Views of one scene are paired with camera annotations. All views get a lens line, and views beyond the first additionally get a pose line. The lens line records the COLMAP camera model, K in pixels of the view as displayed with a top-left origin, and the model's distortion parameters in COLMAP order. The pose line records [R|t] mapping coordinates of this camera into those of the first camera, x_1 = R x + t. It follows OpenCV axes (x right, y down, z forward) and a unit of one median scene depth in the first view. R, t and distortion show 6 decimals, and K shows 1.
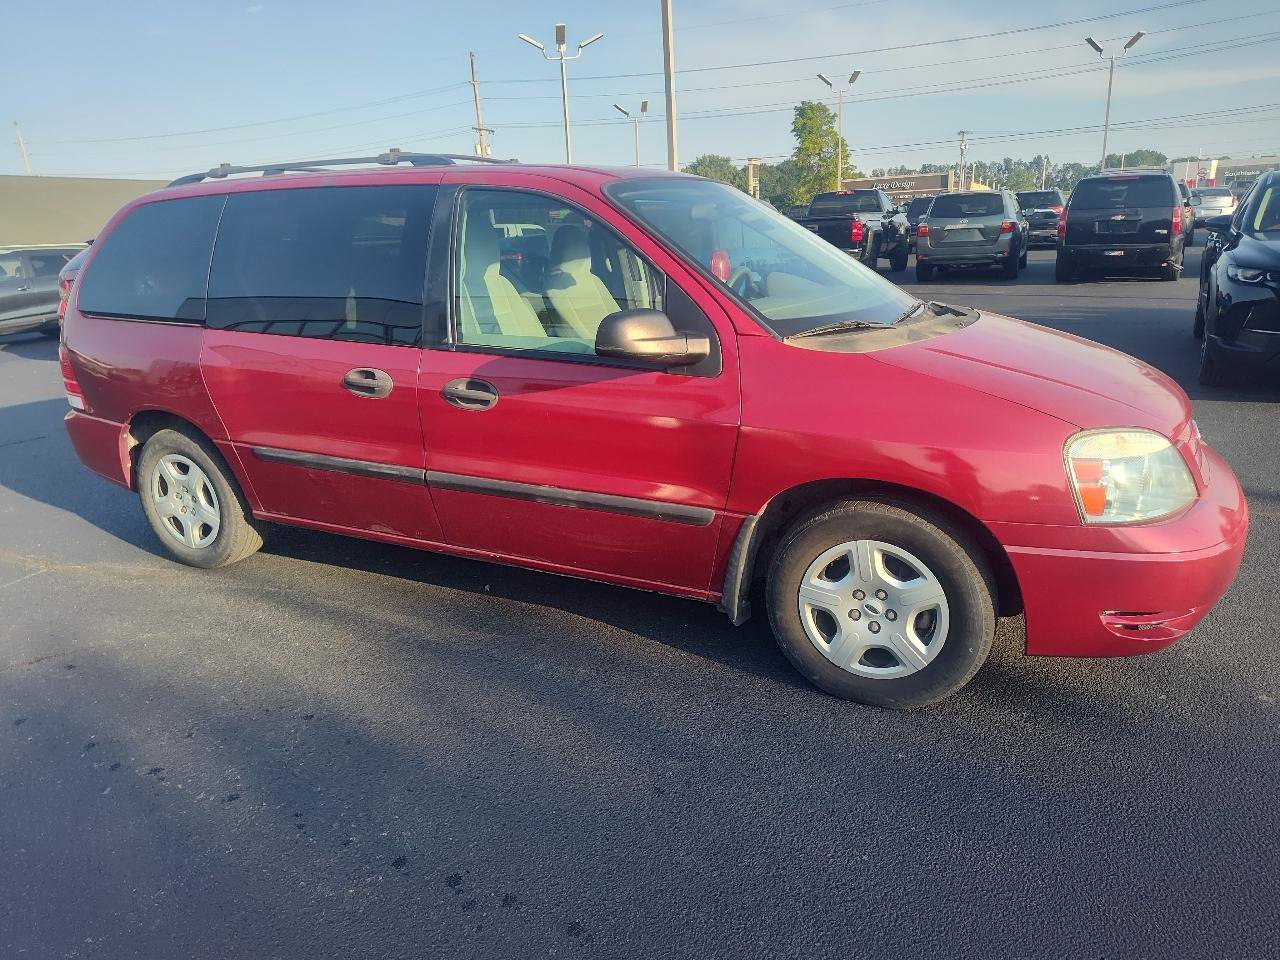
lens RADIAL K [[874.6, 0, 644.1], [0, 874.6, 488.6], [0, 0, 1]] dist [0.012823, -0.012268]
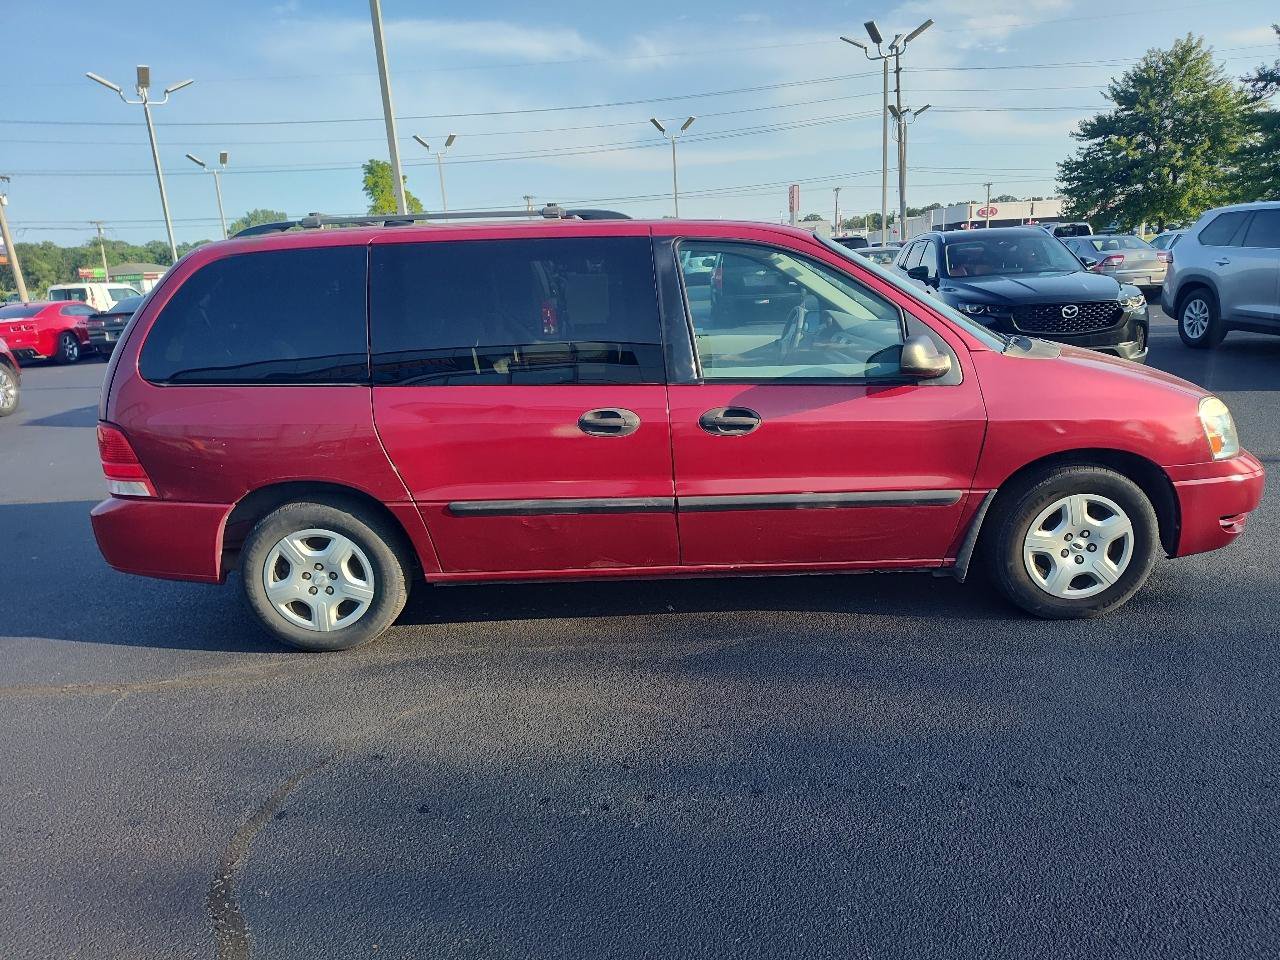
lens RADIAL K [[874.6, 0, 649.8], [0, 874.6, 489.3], [0, 0, 1]] dist [0.012823, -0.012268]
pose [[0.892129, -0.117058, 0.436353, -0.742889], [0.142793, 0.989397, -0.026522, -0.006678], [-0.428622, 0.085969, 0.899385, 0.044433]]
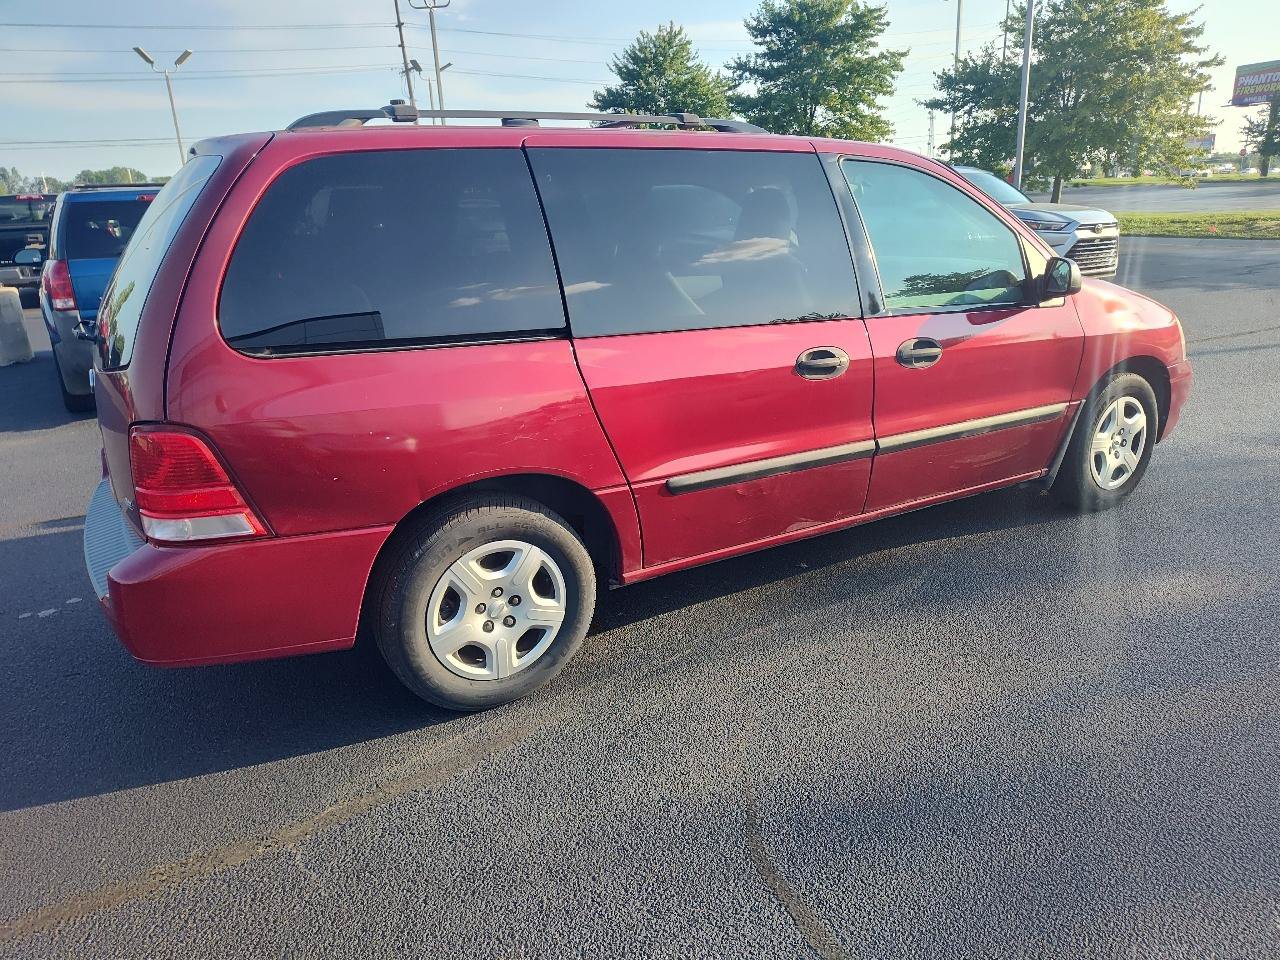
lens RADIAL K [[874.6, 0, 652.4], [0, 874.6, 484.3], [0, 0, 1]] dist [0.012823, -0.012268]
pose [[0.532863, -0.239168, 0.811699, -1.201431], [0.256925, 0.959672, 0.114102, -0.150431], [-0.806254, 0.147745, 0.572822, 0.635161]]
